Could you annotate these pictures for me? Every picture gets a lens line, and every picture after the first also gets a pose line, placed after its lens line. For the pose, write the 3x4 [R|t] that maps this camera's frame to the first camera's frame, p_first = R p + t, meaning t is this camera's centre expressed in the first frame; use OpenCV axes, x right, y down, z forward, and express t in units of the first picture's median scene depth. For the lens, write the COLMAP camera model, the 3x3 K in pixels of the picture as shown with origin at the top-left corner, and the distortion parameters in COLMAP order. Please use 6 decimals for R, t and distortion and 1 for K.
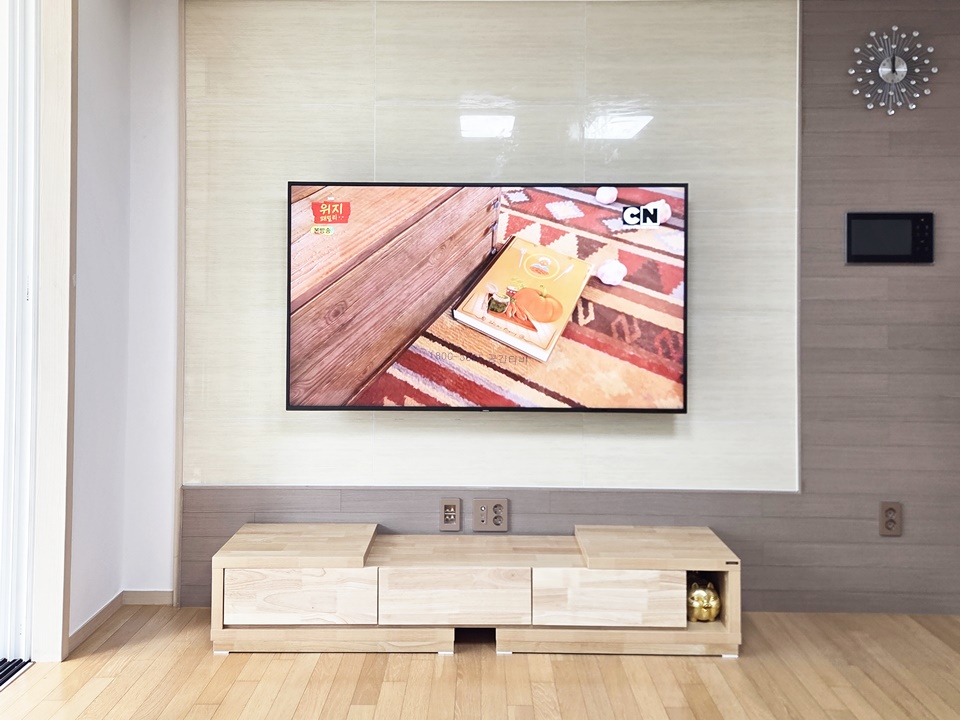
lens RADIAL K [[849.4, 0, 481.3], [0, 849.4, 279.3], [0, 0, 1]] dist [0.038245, -0.008164]
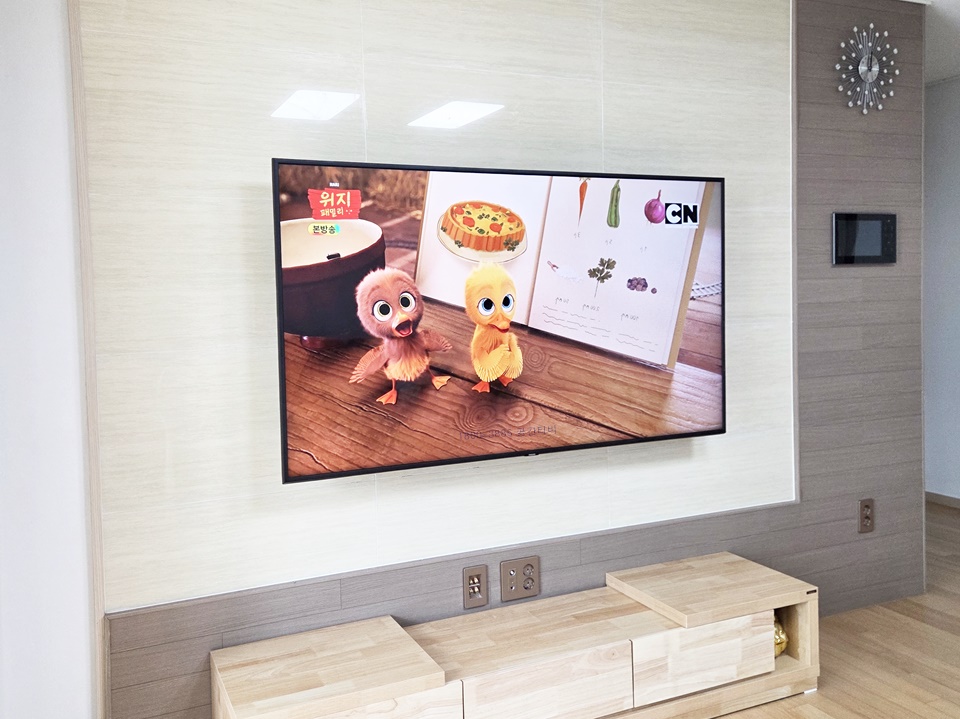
lens RADIAL K [[840.6, 0, 472.9], [0, 840.6, 318.8], [0, 0, 1]] dist [0.043096, -0.011199]
pose [[0.905921, -0.040505, 0.421506, -0.374786], [0.019872, 0.998385, 0.053230, -0.017541], [-0.422981, -0.039846, 0.905262, 0.304131]]
